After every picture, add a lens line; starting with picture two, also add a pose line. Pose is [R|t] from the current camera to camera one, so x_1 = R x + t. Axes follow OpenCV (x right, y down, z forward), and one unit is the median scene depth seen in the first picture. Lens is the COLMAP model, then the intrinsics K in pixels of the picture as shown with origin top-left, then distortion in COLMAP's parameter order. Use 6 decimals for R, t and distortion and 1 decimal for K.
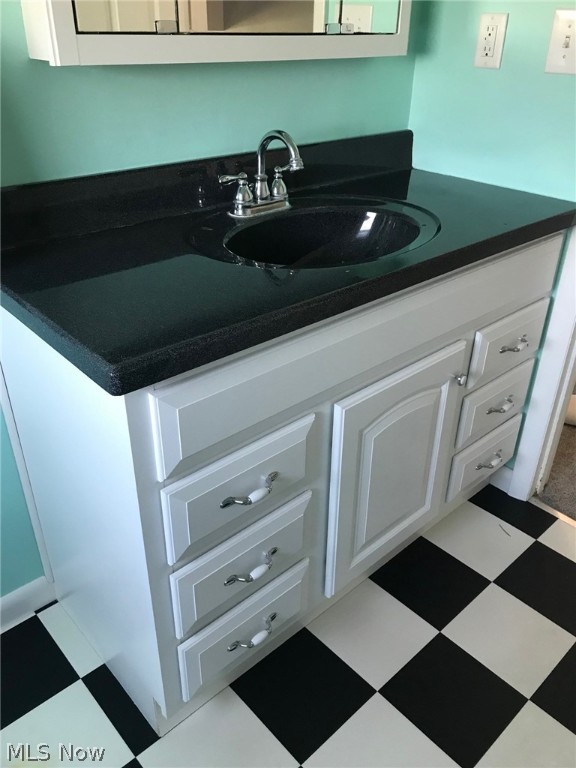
lens RADIAL K [[633.2, 0, 292.9], [0, 633.2, 383.7], [0, 0, 1]] dist [0.032256, -0.023015]
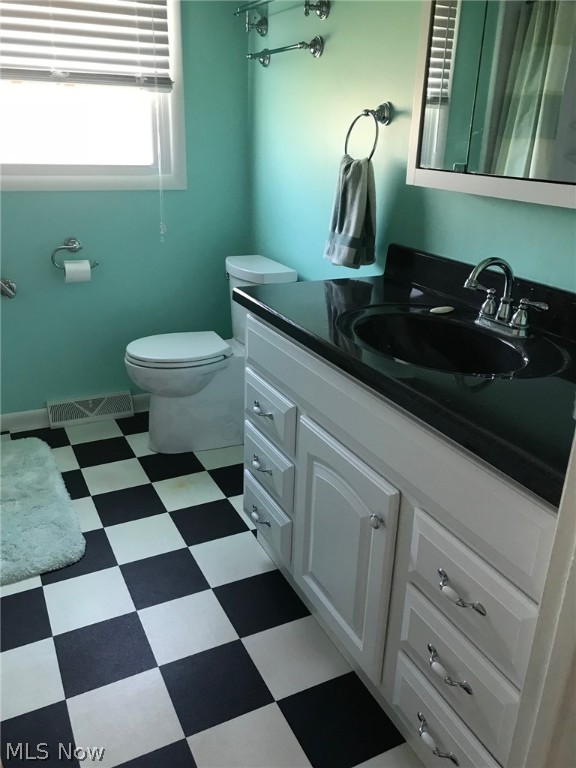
lens RADIAL K [[633.2, 0, 292.9], [0, 633.2, 383.7], [0, 0, 1]] dist [0.032256, -0.023015]
pose [[-0.265659, 0.336268, -0.903520, 1.061575], [-0.511311, 0.745379, 0.427751, -0.490119], [0.817304, 0.575616, -0.026079, 0.806853]]
